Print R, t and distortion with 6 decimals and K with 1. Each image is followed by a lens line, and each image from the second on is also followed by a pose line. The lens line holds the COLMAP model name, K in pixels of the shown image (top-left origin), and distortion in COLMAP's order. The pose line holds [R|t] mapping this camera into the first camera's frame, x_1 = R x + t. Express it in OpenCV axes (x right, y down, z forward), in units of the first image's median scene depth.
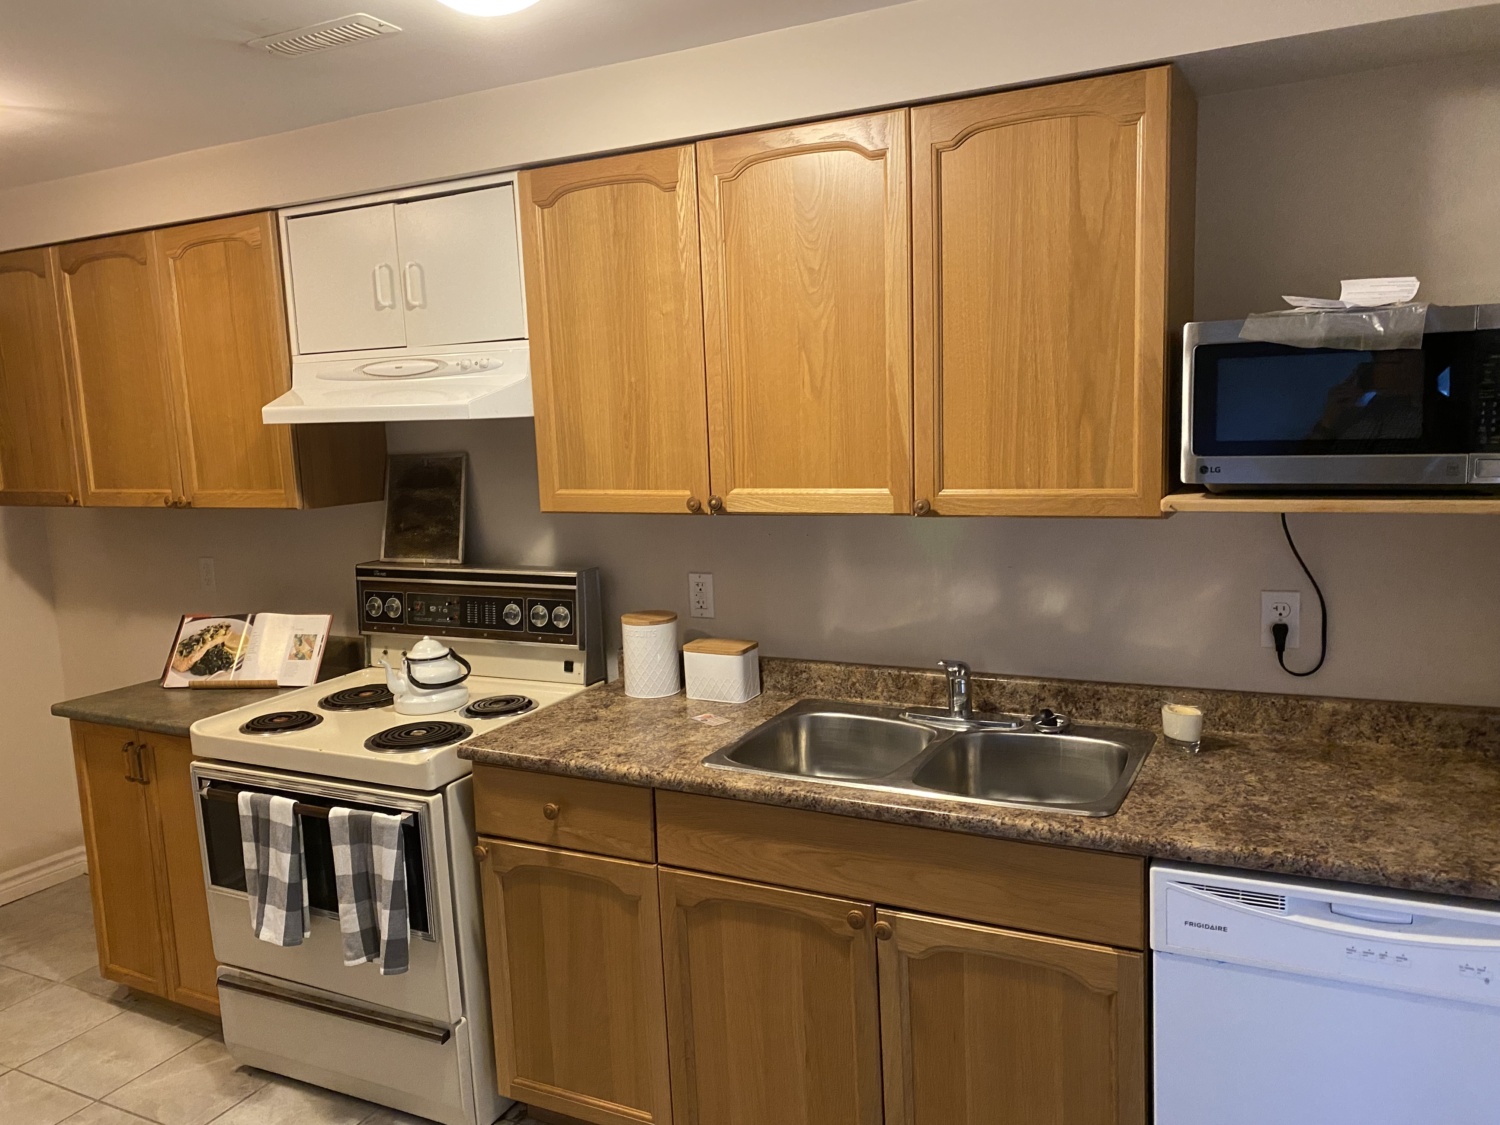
lens RADIAL K [[1128.7, 0, 748.2], [0, 1128.7, 569.7], [0, 0, 1]] dist [0.088787, -0.190573]
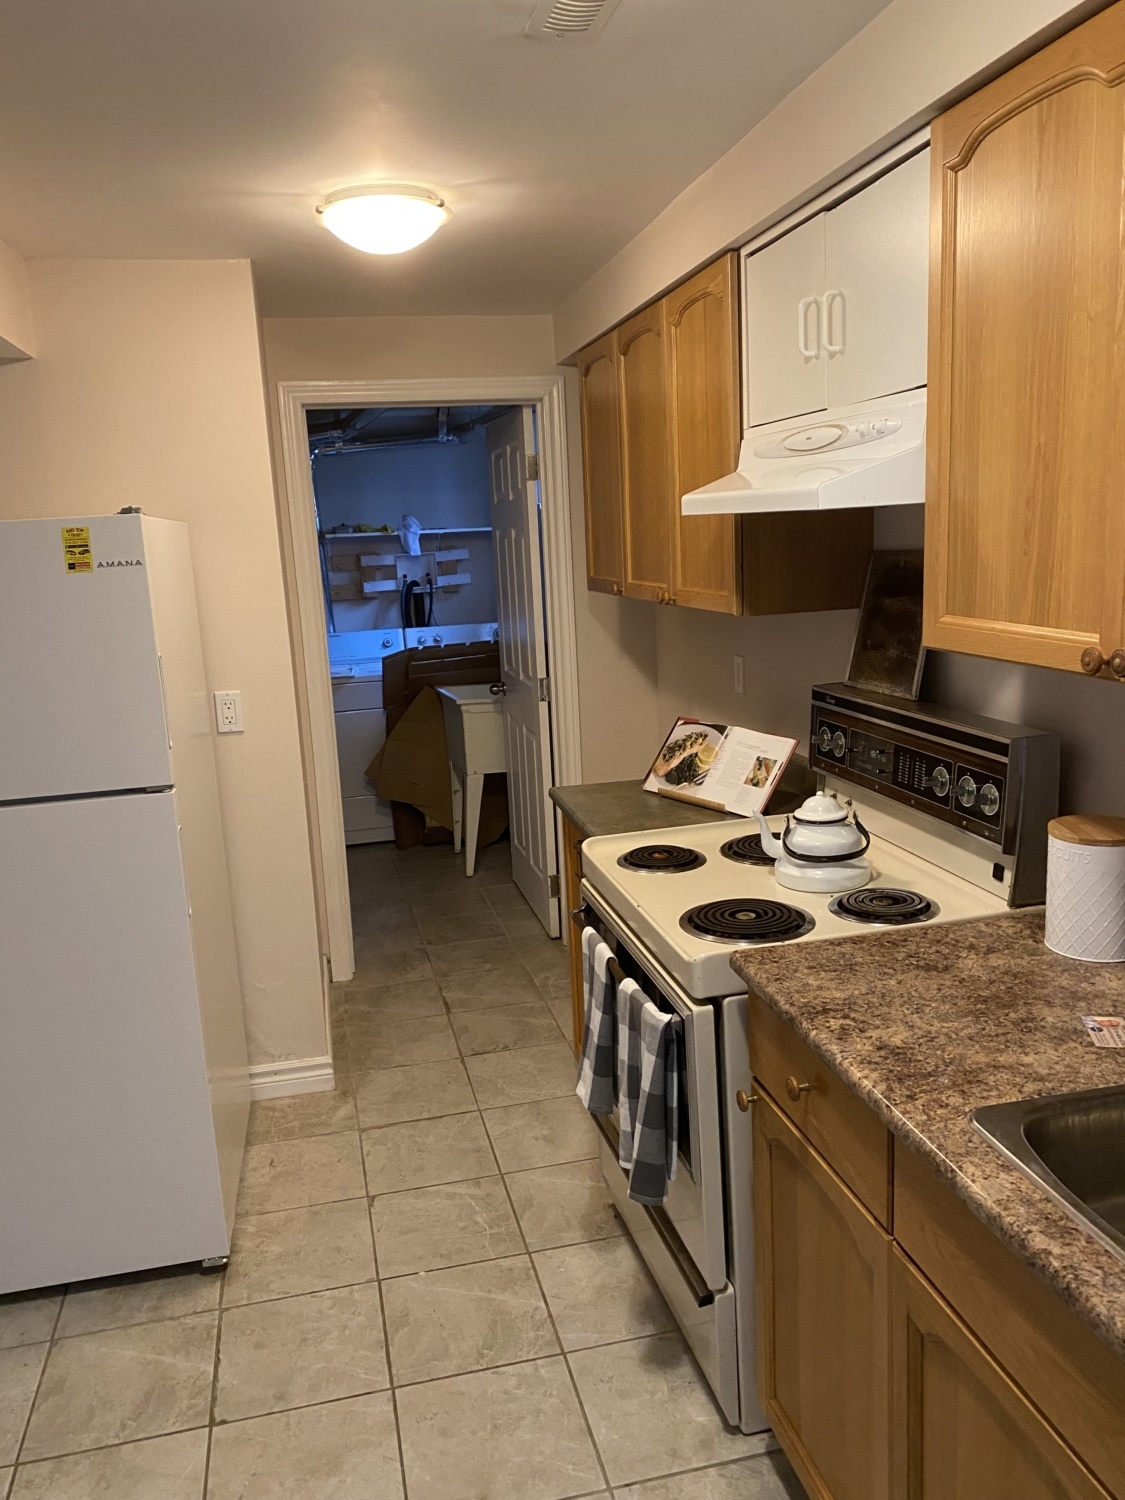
lens RADIAL K [[1128.7, 0, 555.8], [0, 1128.7, 749.3], [0, 0, 1]] dist [0.088787, -0.190573]
pose [[0.630333, 0.153545, -0.760989, 0.187456], [-0.080951, 0.987902, 0.132278, -0.057647], [0.772093, -0.021776, 0.635137, 0.368047]]
